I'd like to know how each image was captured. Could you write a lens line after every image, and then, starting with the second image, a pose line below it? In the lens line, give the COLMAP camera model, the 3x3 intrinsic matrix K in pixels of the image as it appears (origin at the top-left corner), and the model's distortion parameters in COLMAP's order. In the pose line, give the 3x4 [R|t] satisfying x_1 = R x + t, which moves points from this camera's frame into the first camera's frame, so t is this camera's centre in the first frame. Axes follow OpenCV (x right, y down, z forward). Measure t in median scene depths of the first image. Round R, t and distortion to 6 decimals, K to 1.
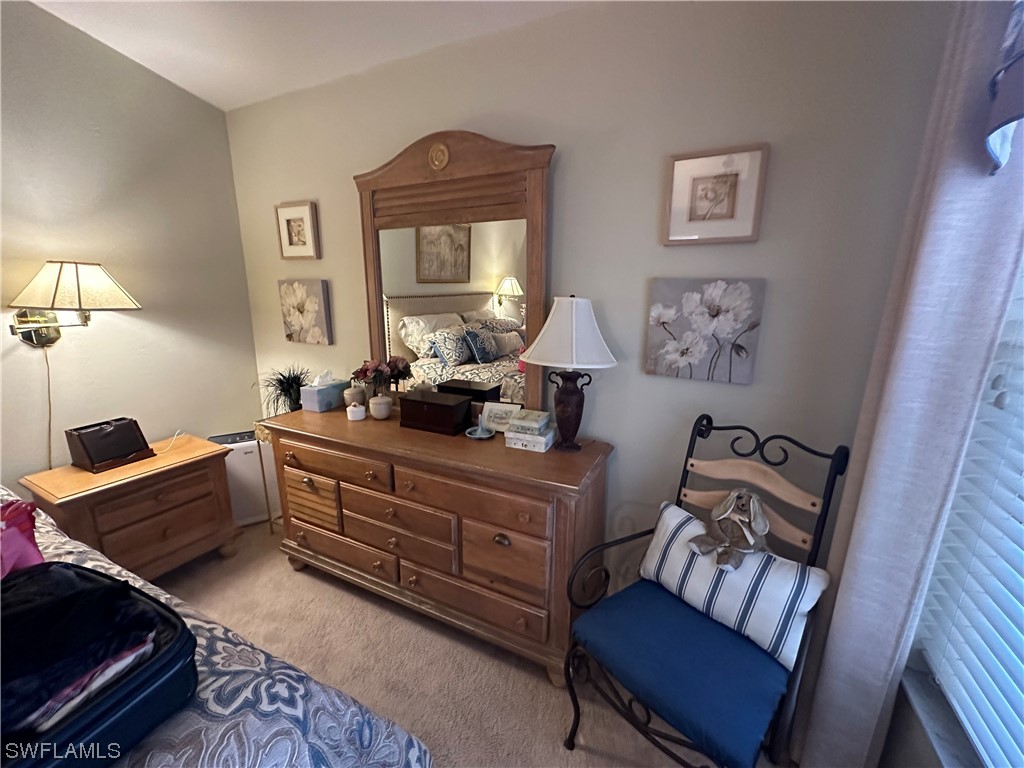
lens RADIAL K [[409.2, 0, 510.9], [0, 409.2, 380.5], [0, 0, 1]] dist [-0.002409, 0.000485]
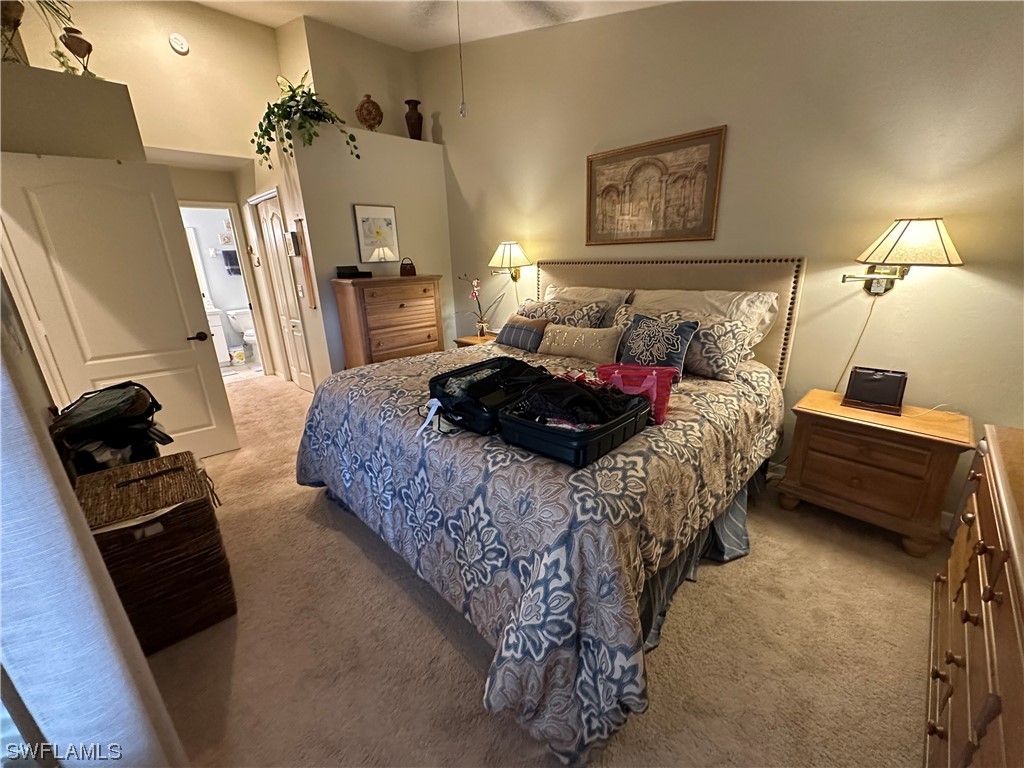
lens RADIAL K [[409.2, 0, 511.1], [0, 409.2, 382.7], [0, 0, 1]] dist [-0.002409, 0.000485]
pose [[-0.322888, 0.289410, -0.901102, 0.435455], [-0.185419, 0.914305, 0.360091, -0.103322], [0.928096, 0.283351, -0.241556, 0.490259]]
